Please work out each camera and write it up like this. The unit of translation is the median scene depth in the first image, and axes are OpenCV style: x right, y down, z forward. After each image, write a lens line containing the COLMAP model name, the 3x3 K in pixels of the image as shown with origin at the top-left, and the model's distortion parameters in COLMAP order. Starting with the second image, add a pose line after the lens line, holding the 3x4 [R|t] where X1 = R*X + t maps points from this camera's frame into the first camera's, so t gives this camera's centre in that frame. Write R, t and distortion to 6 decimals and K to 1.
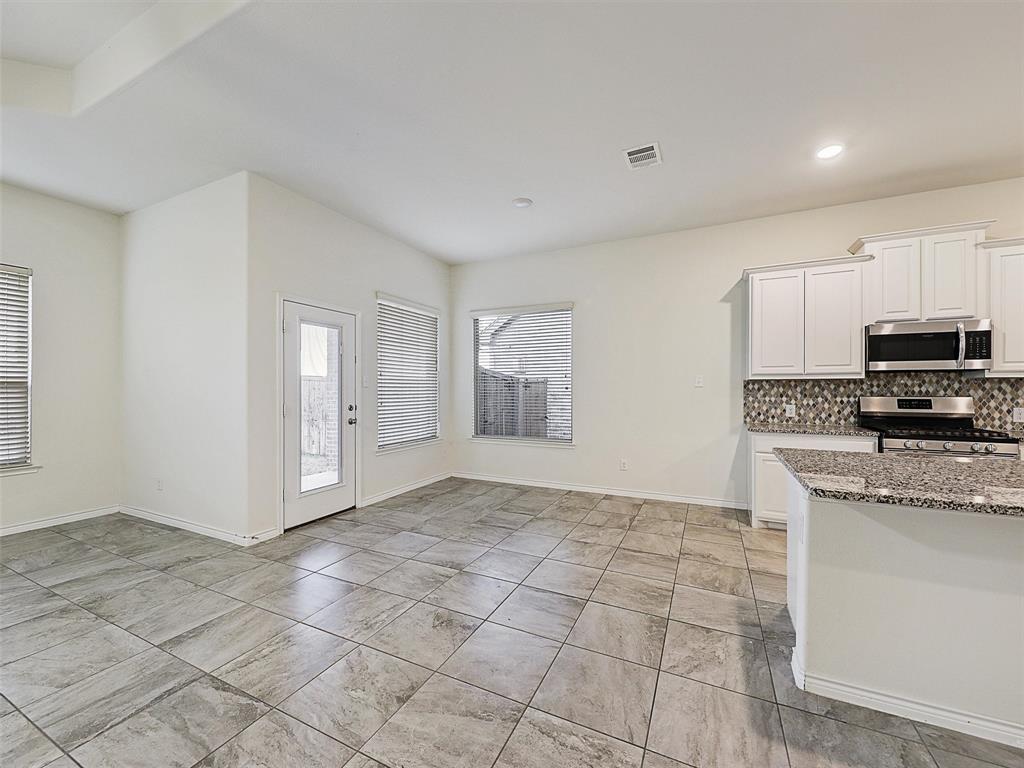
lens RADIAL K [[410.0, 0, 510.4], [0, 410.0, 387.6], [0, 0, 1]] dist [0.001351, -0.000068]
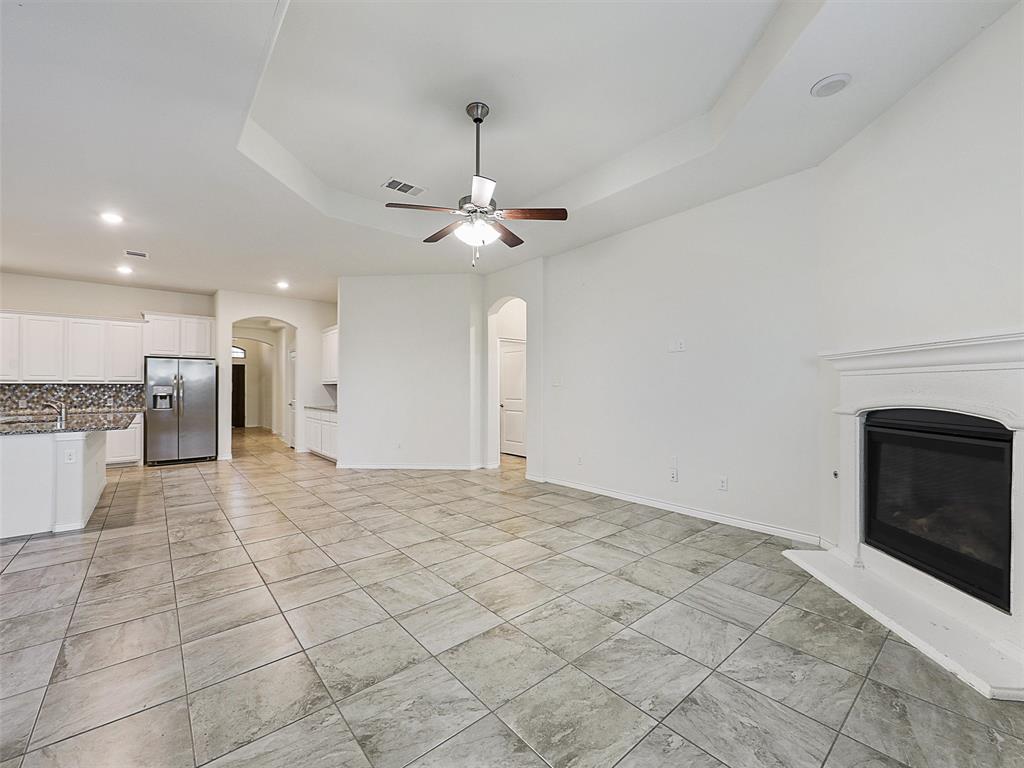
lens RADIAL K [[422.3, 0, 509.0], [0, 422.3, 385.8], [0, 0, 1]] dist [0.000977, -0.000679]
pose [[-0.914103, 0.002338, 0.405476, -1.112394], [-0.000177, 0.999981, -0.006166, 0.001840], [-0.405482, -0.005708, -0.914085, 1.056929]]
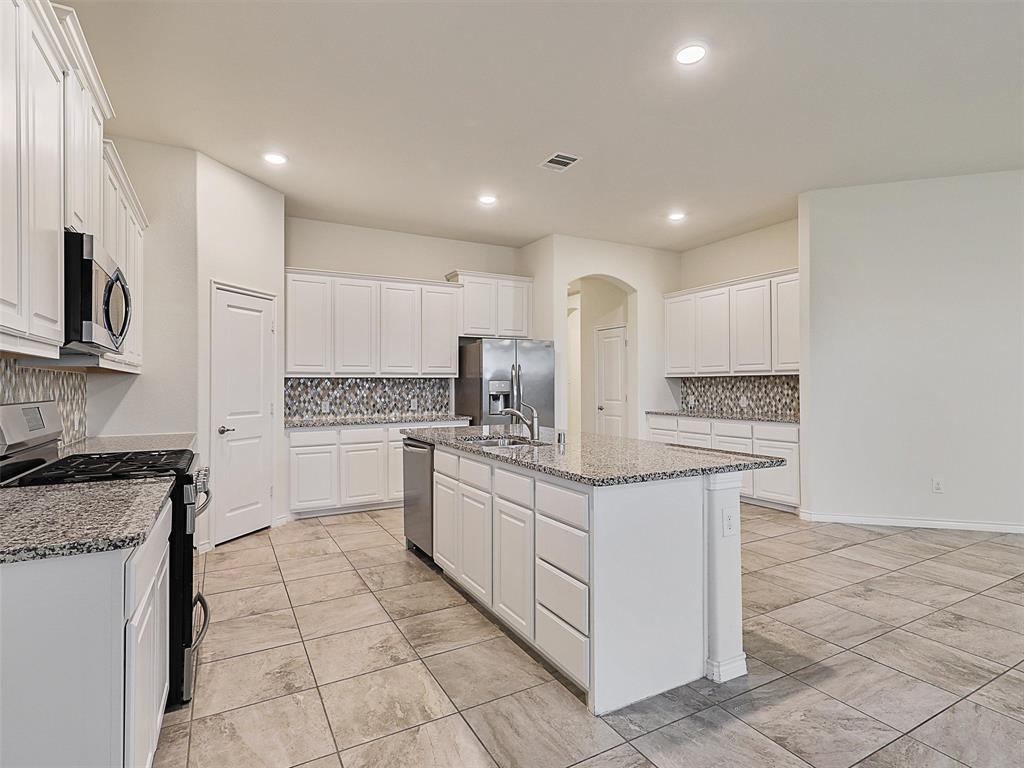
lens RADIAL K [[527.6, 0, 513.3], [0, 527.6, 380.2], [0, 0, 1]] dist [0.002484, 0.000010]
pose [[-0.817532, 0.006944, 0.575841, 0.207011], [0.002474, 0.999960, -0.008546, 0.003895], [-0.575878, -0.005562, -0.817517, 1.214548]]
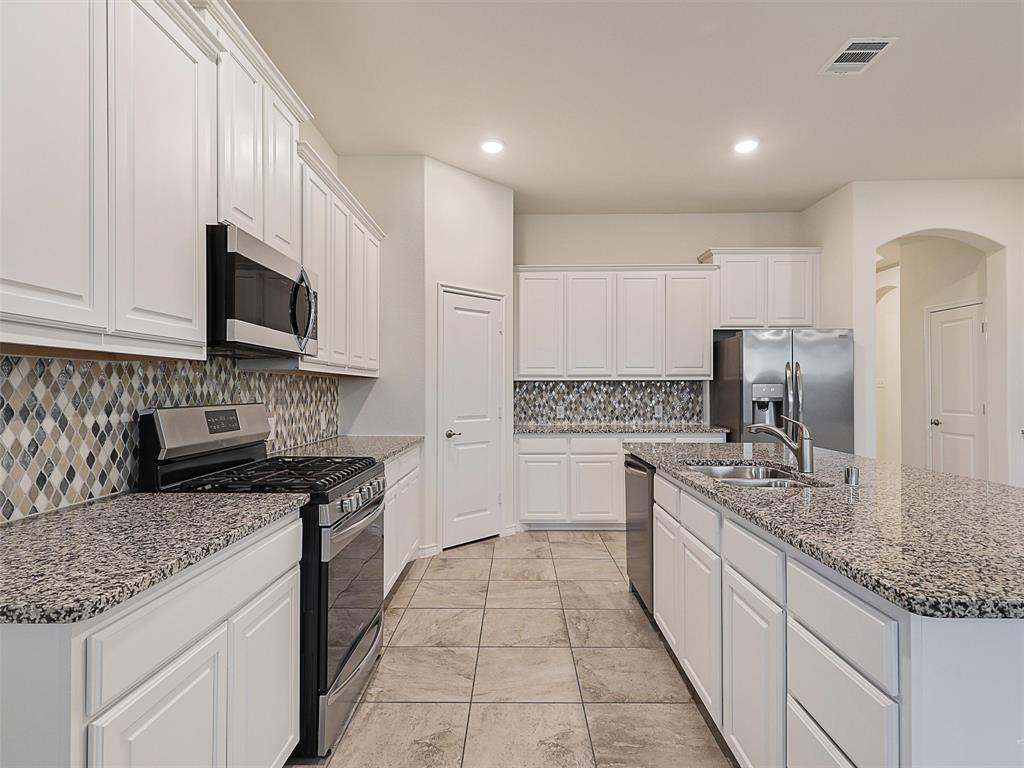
lens RADIAL K [[523.4, 0, 512.0], [0, 523.4, 384.0], [0, 0, 1]] dist [0.018435, -0.009714]
pose [[-0.428682, 0.008084, 0.903419, 0.310634], [-0.000281, 0.999959, -0.009082, 0.003741], [-0.903455, -0.004147, -0.428662, 0.992913]]
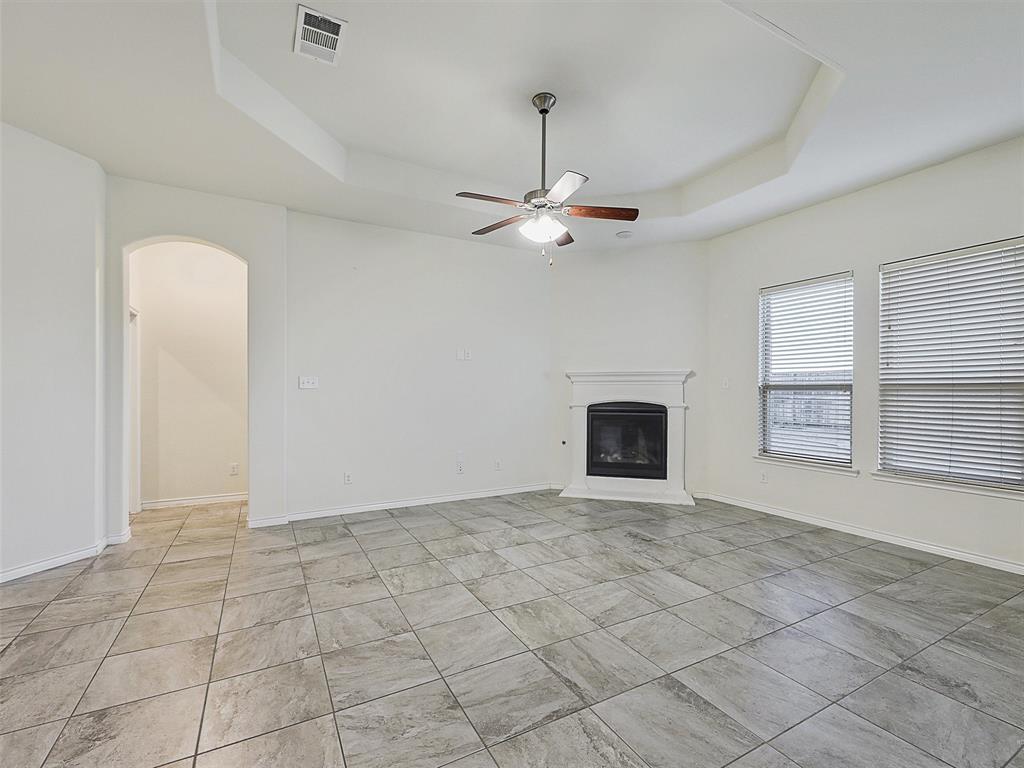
lens RADIAL K [[459.7, 0, 511.9], [0, 459.7, 388.8], [0, 0, 1]] dist [0.001529, -0.000345]
pose [[-0.582615, -0.005788, -0.812728, 0.096803], [0.001024, 0.999969, -0.007855, 0.004111], [0.812748, -0.005409, -0.582590, 0.760498]]
